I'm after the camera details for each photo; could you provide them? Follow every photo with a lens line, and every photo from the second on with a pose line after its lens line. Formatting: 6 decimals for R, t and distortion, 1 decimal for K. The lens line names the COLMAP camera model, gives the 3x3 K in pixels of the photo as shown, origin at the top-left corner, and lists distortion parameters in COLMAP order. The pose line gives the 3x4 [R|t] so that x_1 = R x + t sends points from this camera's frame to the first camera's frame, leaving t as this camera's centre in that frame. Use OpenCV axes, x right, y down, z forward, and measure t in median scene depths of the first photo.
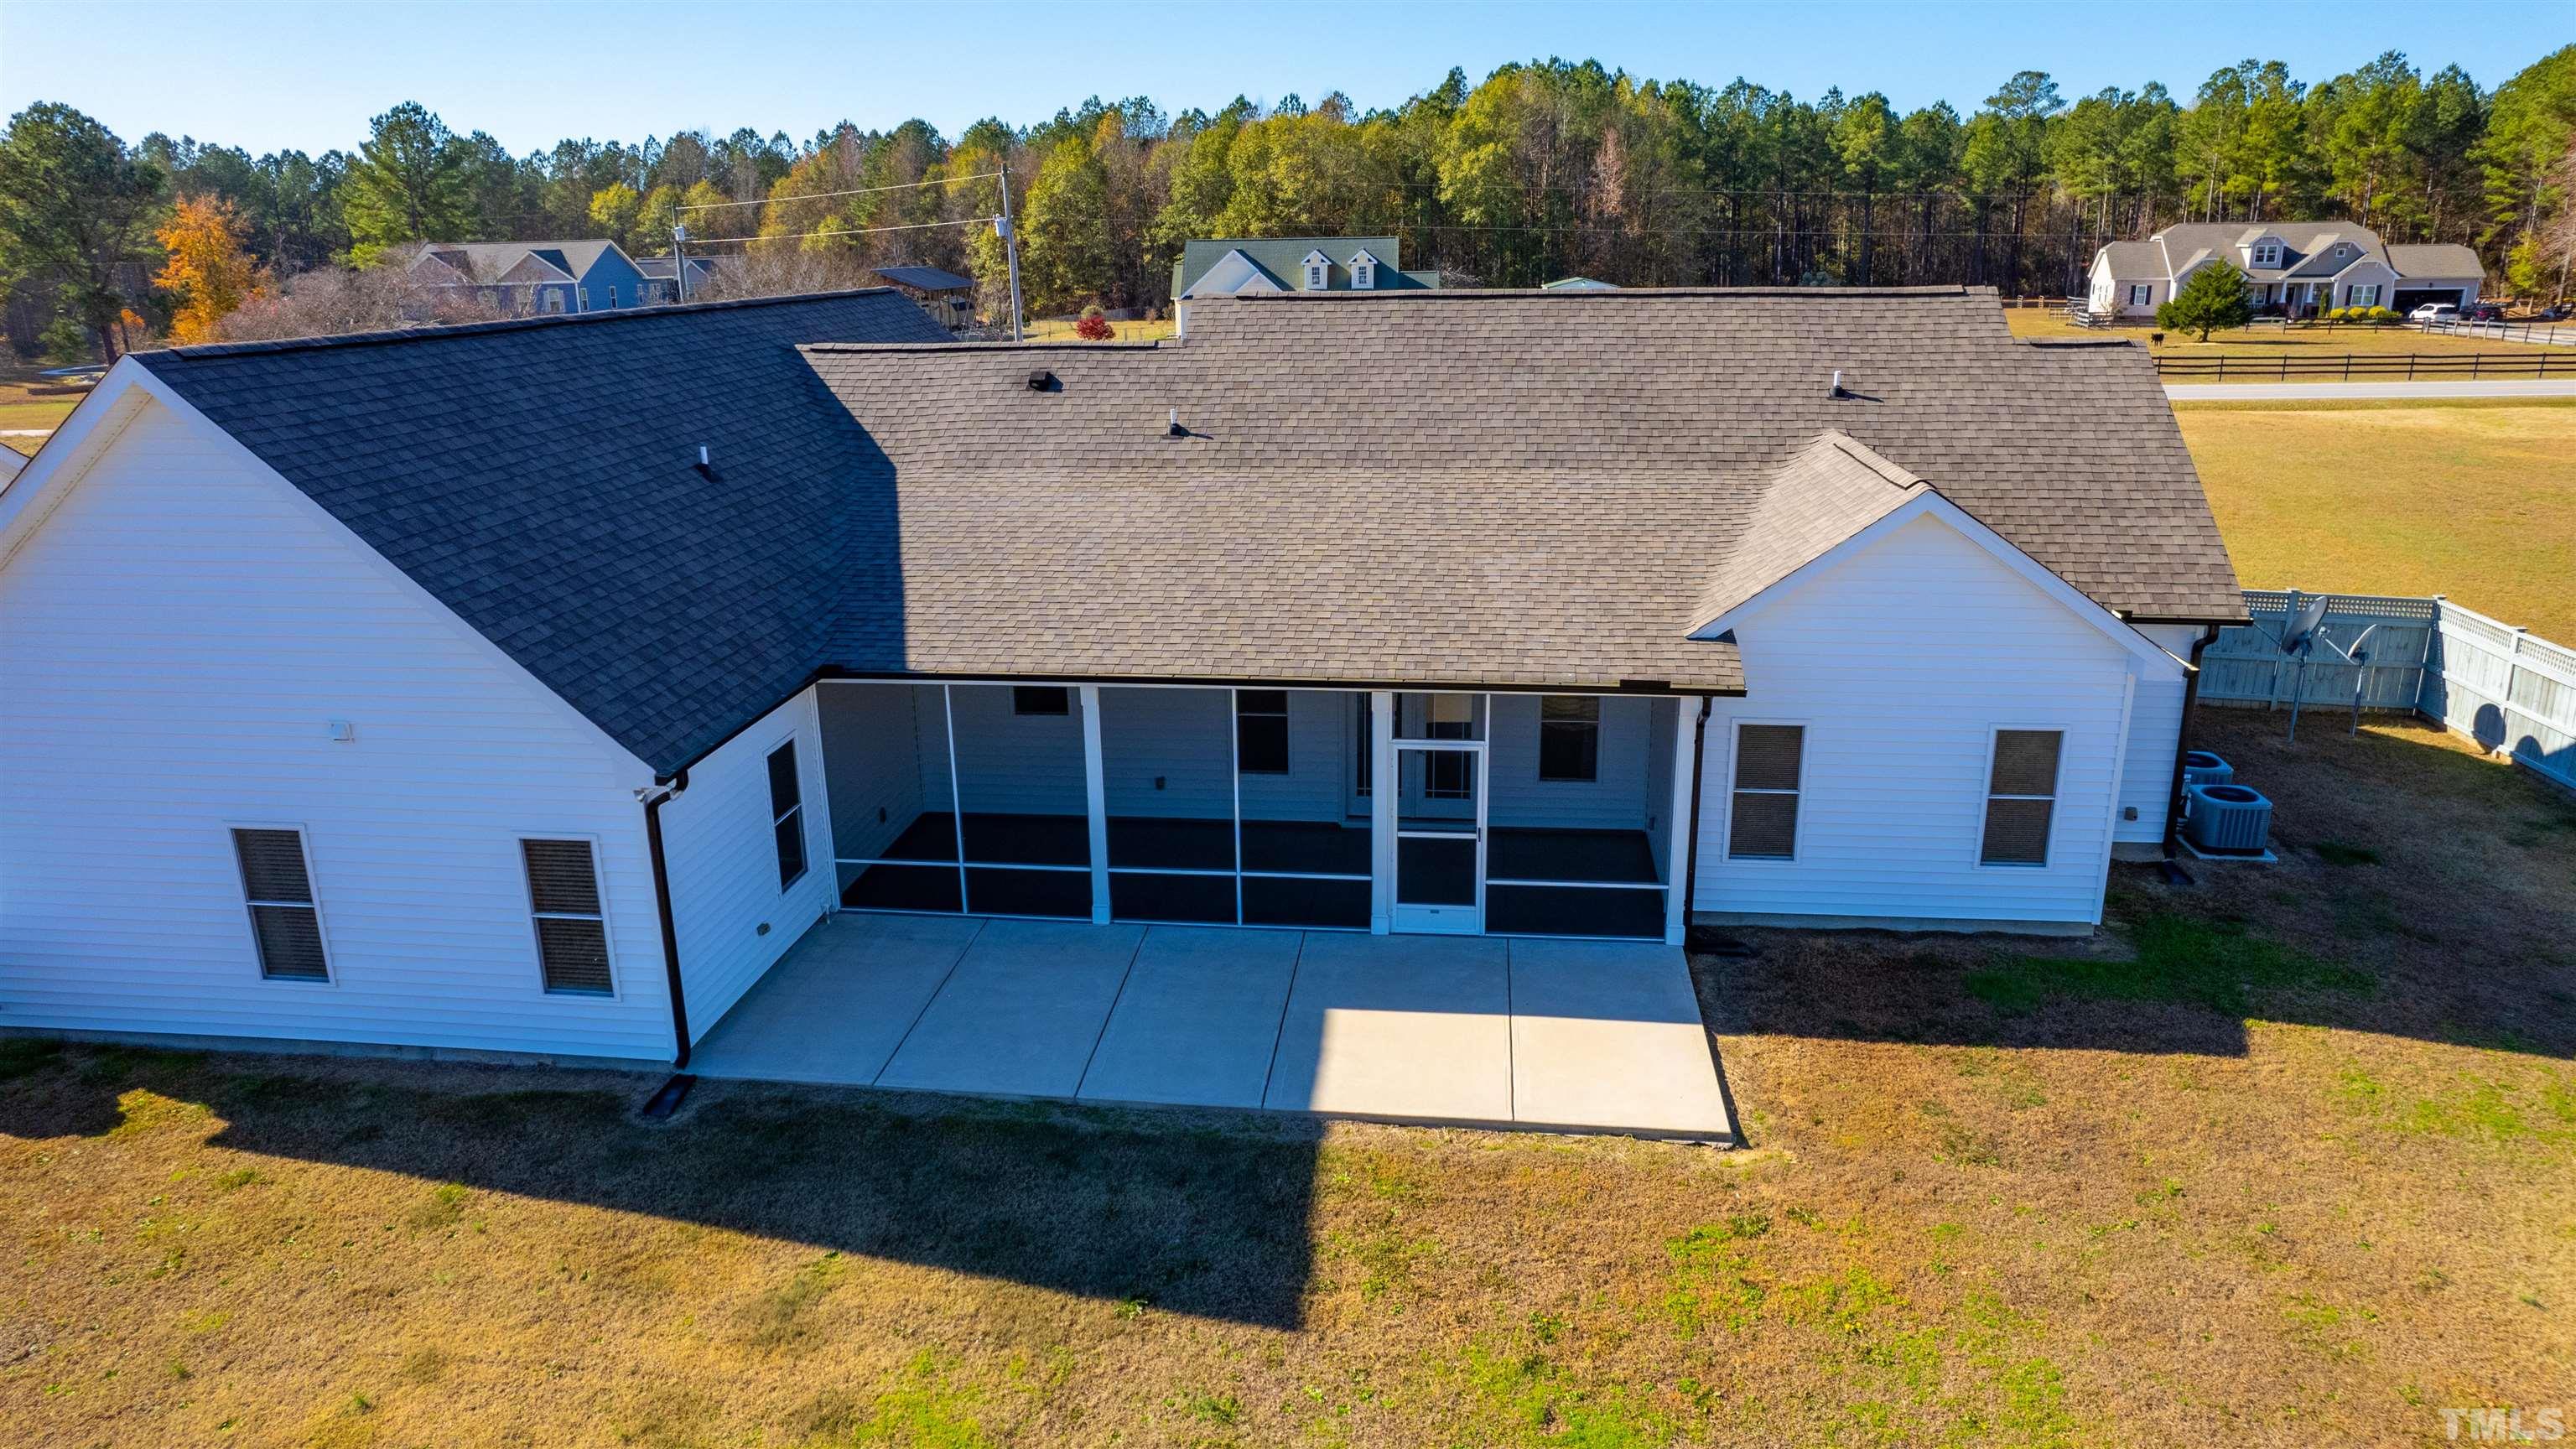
lens RADIAL K [[1648.9, 0, 1294.0], [0, 1648.9, 734.9], [0, 0, 1]] dist [-0.077913, 0.070911]
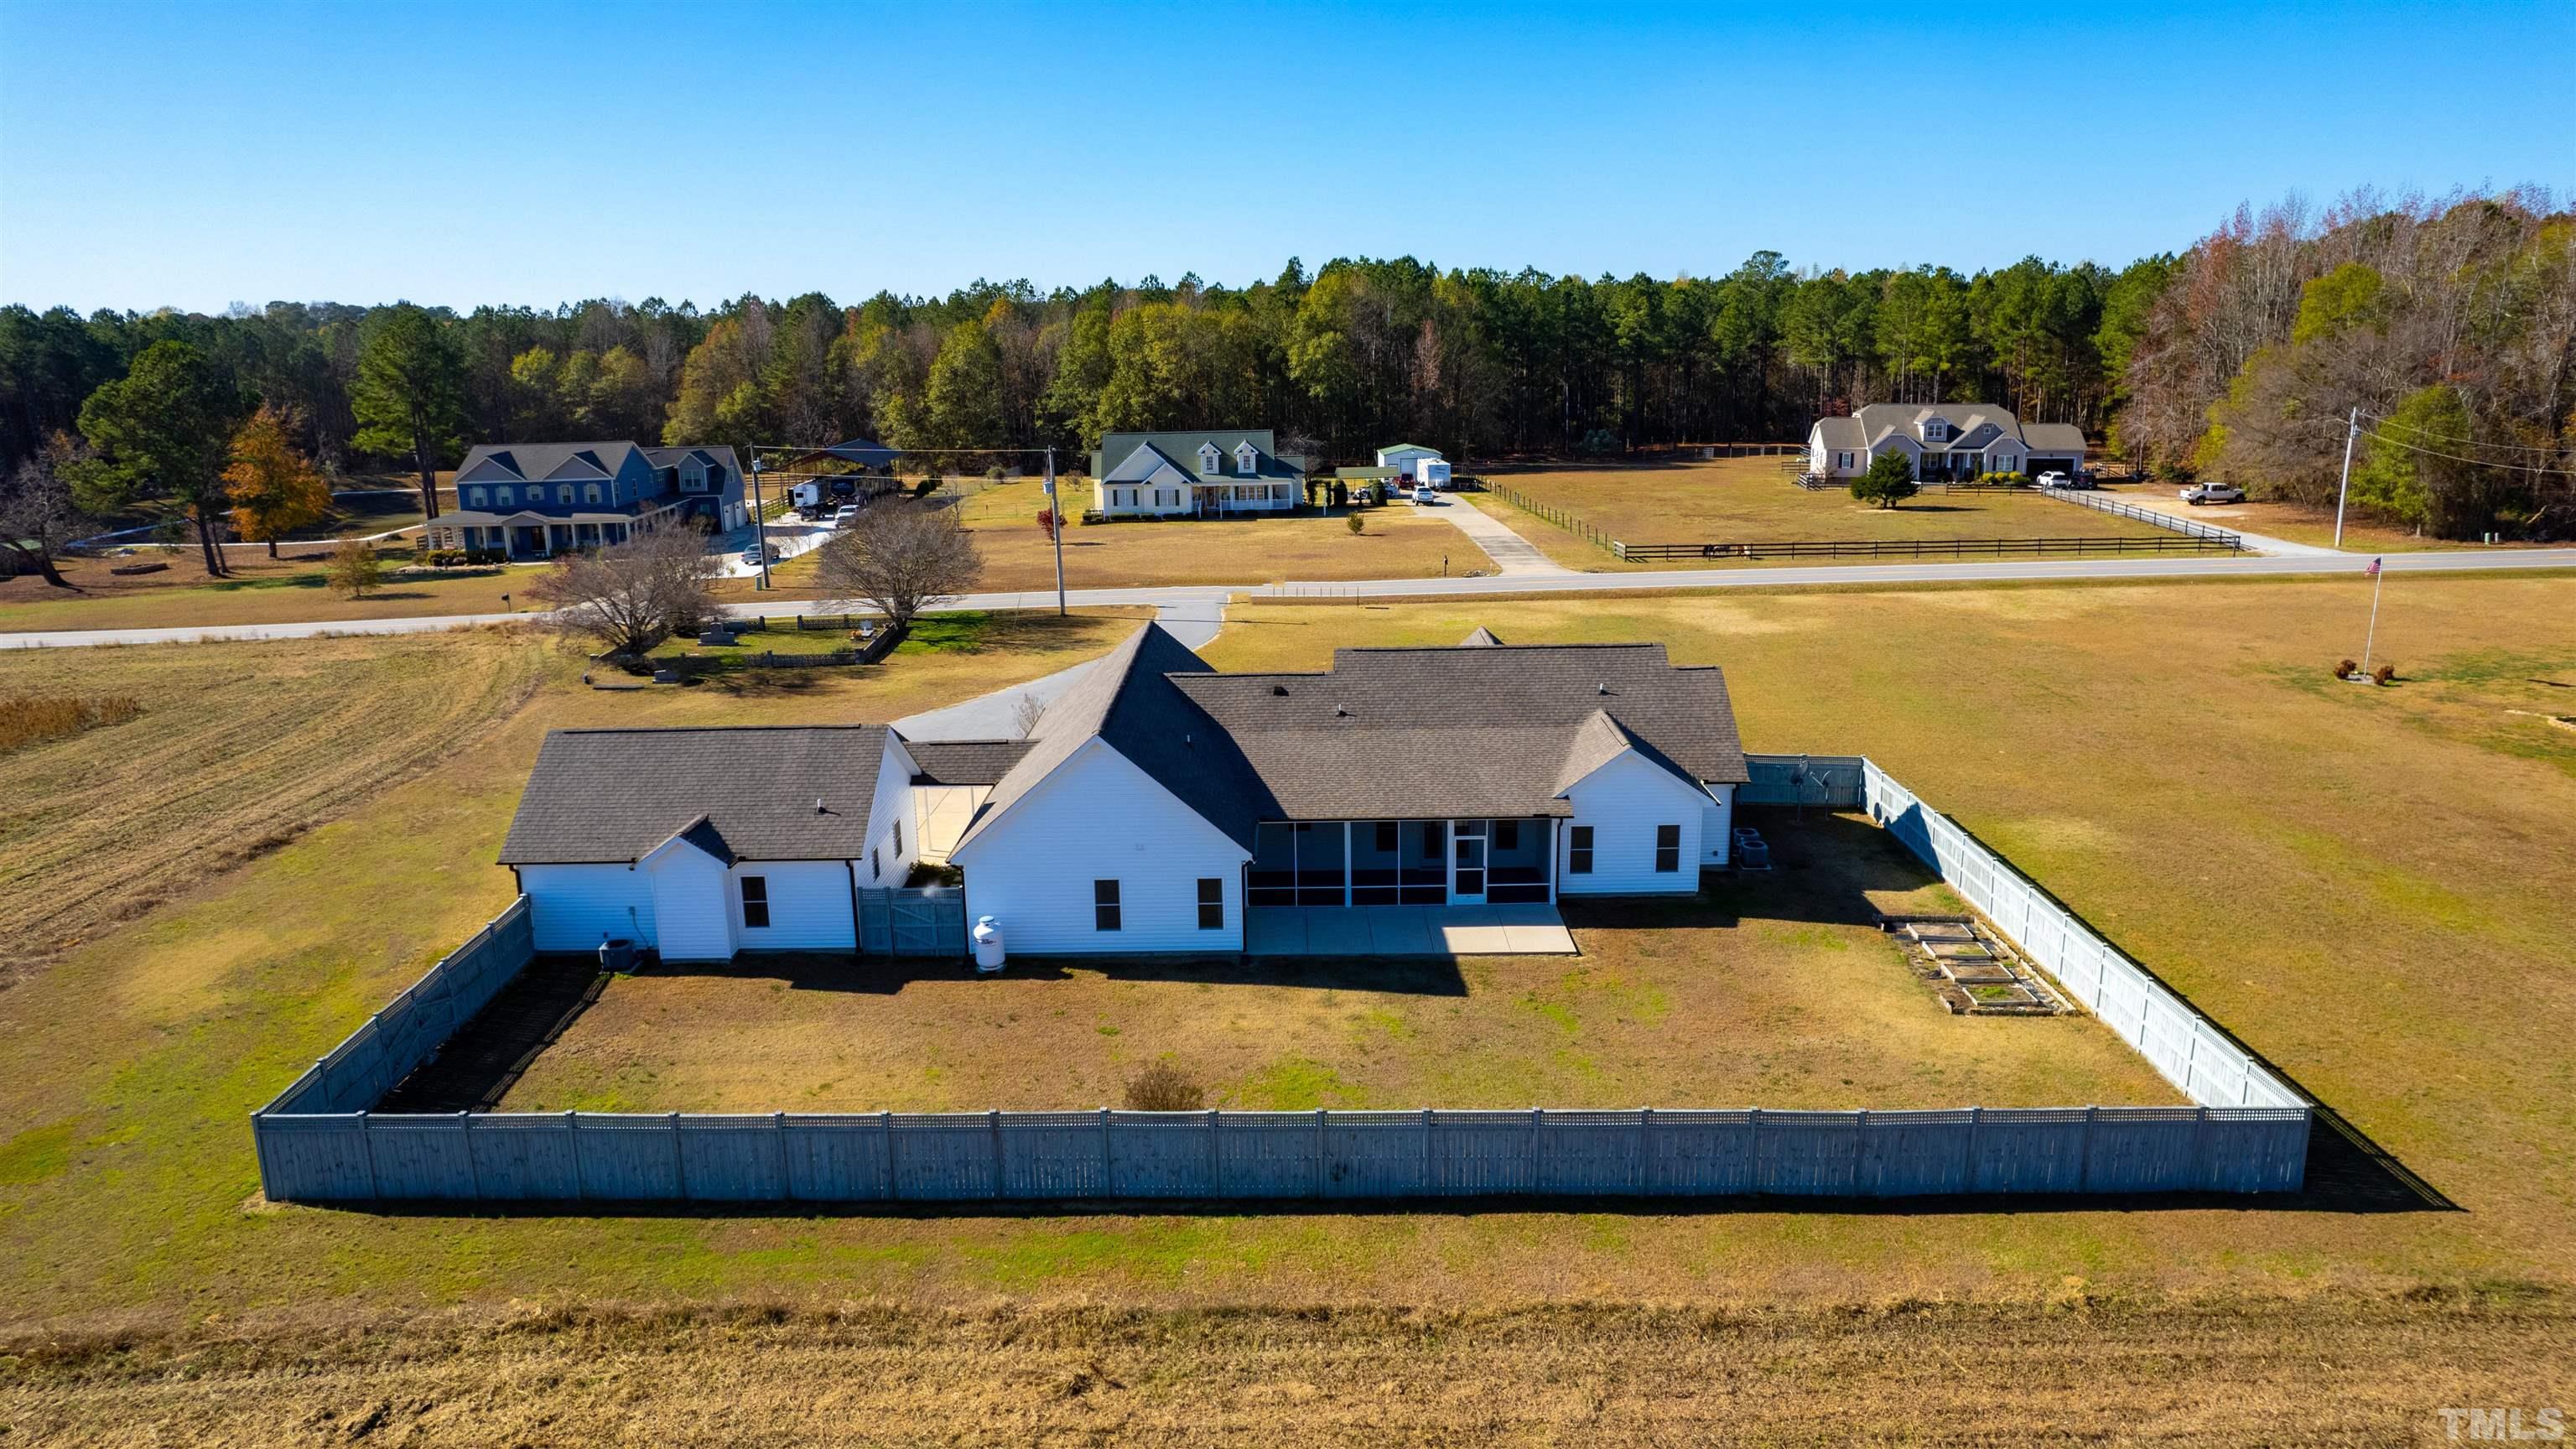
lens RADIAL K [[1648.9, 0, 1294.0], [0, 1648.9, 734.9], [0, 0, 1]] dist [-0.077913, 0.070911]
pose [[0.992940, -0.029667, 0.114846, -0.524710], [0.035761, 0.998039, -0.051369, -0.035346], [-0.113097, 0.055113, 0.992054, -1.769843]]
